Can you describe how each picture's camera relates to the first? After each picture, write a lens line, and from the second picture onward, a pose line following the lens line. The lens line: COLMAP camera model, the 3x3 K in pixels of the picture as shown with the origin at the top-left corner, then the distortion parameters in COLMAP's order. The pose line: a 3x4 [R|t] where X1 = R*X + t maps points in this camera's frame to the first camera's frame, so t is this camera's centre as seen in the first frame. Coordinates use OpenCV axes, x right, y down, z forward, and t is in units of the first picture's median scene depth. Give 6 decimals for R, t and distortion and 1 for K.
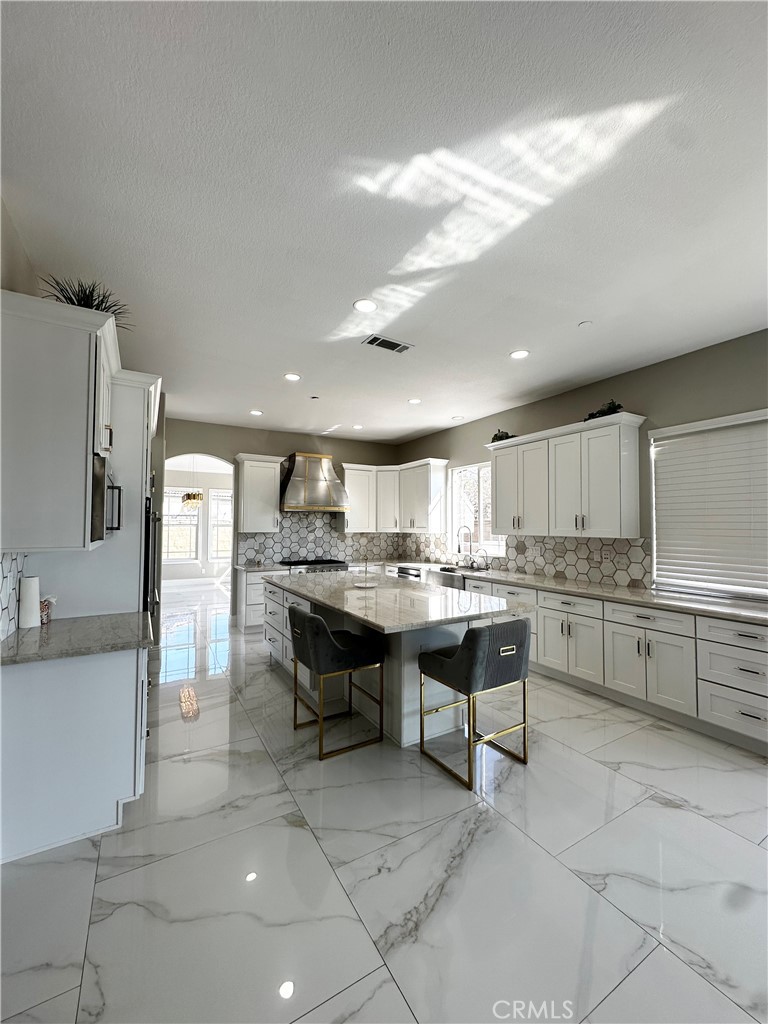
lens RADIAL K [[409.6, 0, 384.9], [0, 409.6, 507.4], [0, 0, 1]] dist [-0.003209, 0.000514]
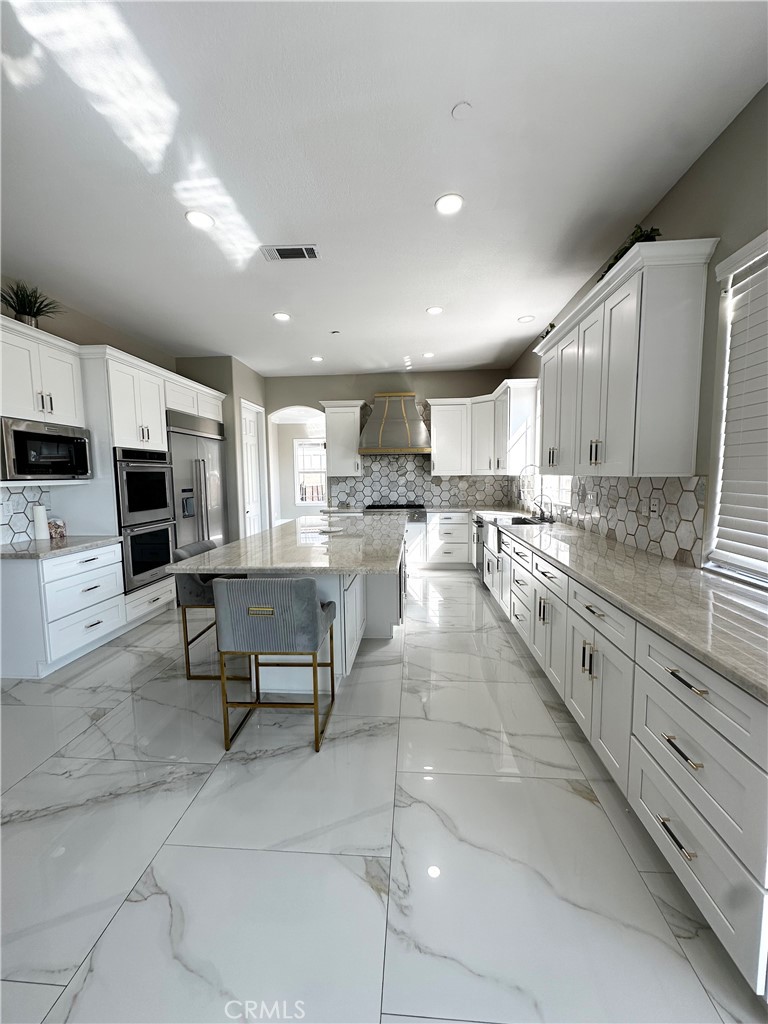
lens RADIAL K [[409.6, 0, 381.5], [0, 409.6, 509.1], [0, 0, 1]] dist [-0.003209, 0.000514]
pose [[0.818602, 0.034593, -0.573319, 0.416719], [0.042775, 0.991741, 0.120915, 0.023825], [0.572767, -0.123505, 0.810361, 0.216333]]
